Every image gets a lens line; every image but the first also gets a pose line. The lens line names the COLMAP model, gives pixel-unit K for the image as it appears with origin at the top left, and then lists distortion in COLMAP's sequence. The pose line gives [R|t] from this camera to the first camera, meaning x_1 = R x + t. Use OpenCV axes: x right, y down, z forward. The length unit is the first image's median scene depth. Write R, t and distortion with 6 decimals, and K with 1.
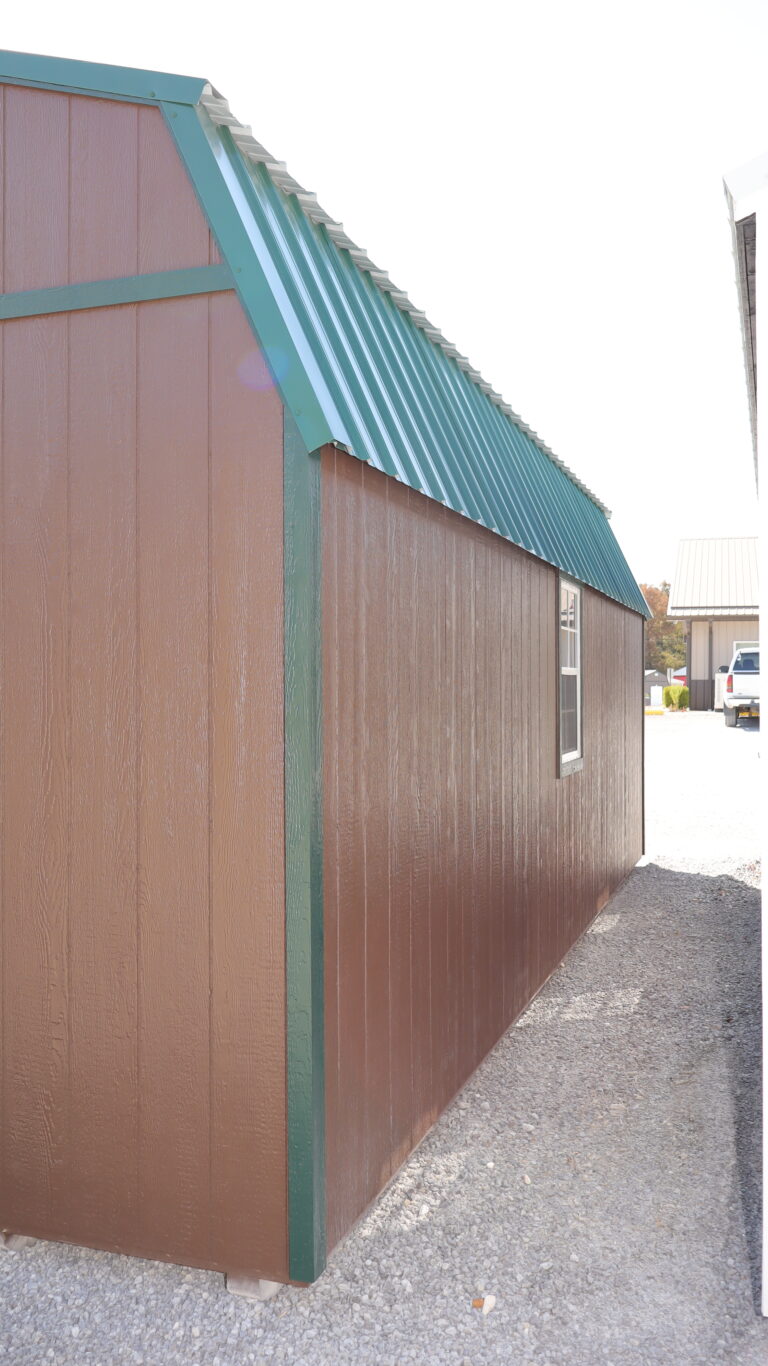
lens RADIAL K [[1138.6, 0, 379.1], [0, 1138.6, 691.8], [0, 0, 1]] dist [-0.019137, 0.007115]
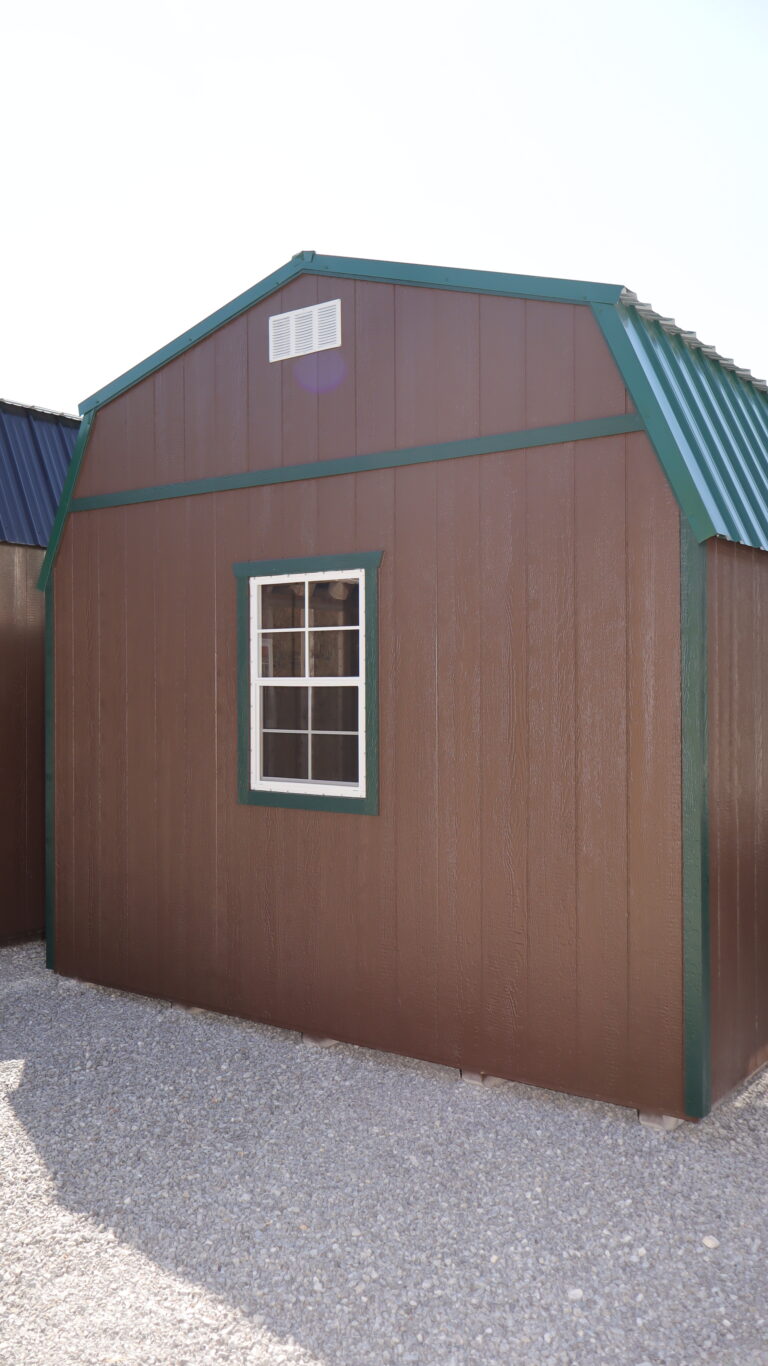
lens RADIAL K [[1138.6, 0, 379.1], [0, 1138.6, 691.8], [0, 0, 1]] dist [-0.019137, 0.007115]
pose [[0.956443, -0.001730, -0.291913, -0.027658], [0.003066, 0.999987, 0.004117, -0.027491], [0.291902, -0.004833, 0.956436, -0.472383]]
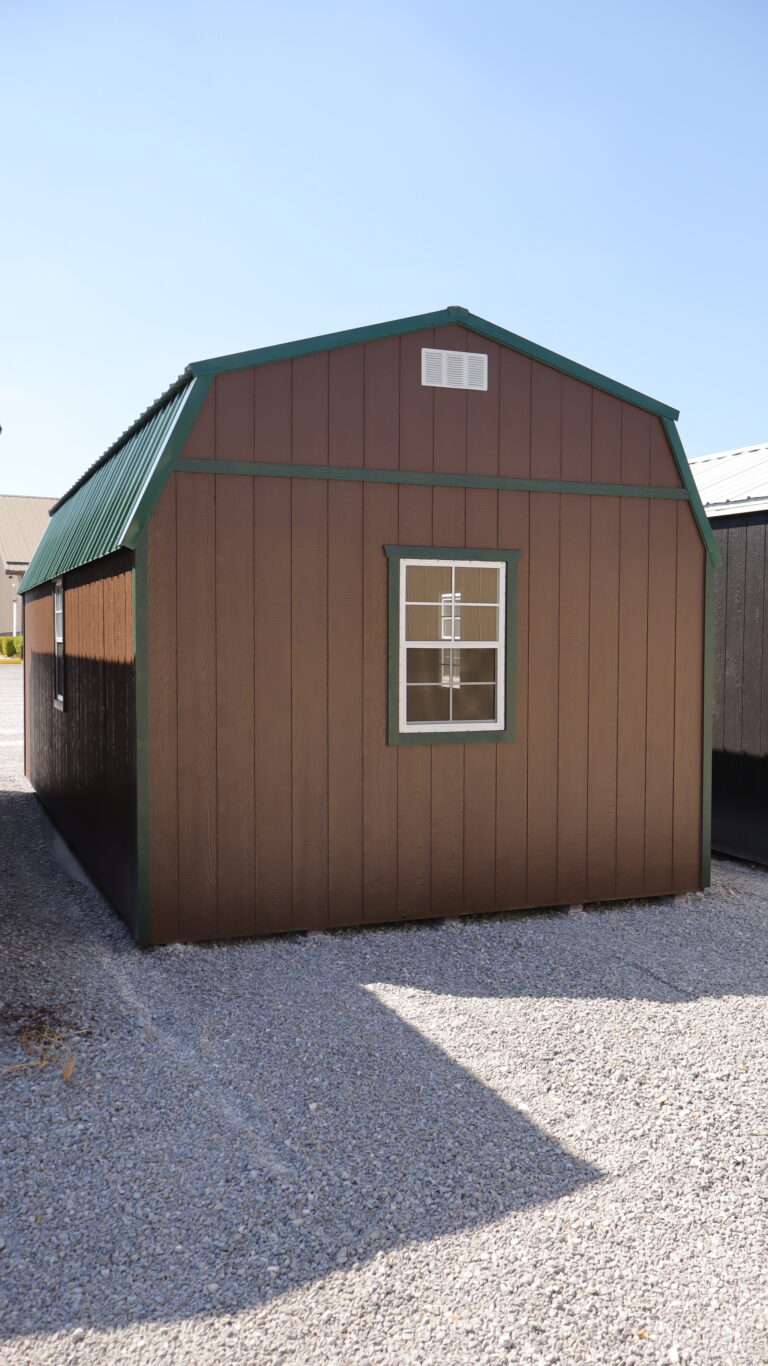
lens RADIAL K [[1138.6, 0, 379.1], [0, 1138.6, 691.8], [0, 0, 1]] dist [-0.019137, 0.007115]
pose [[0.769329, -0.027786, 0.638249, -1.994197], [-0.000099, 0.999049, 0.043612, -0.040220], [-0.638853, -0.033616, 0.768594, -0.470971]]
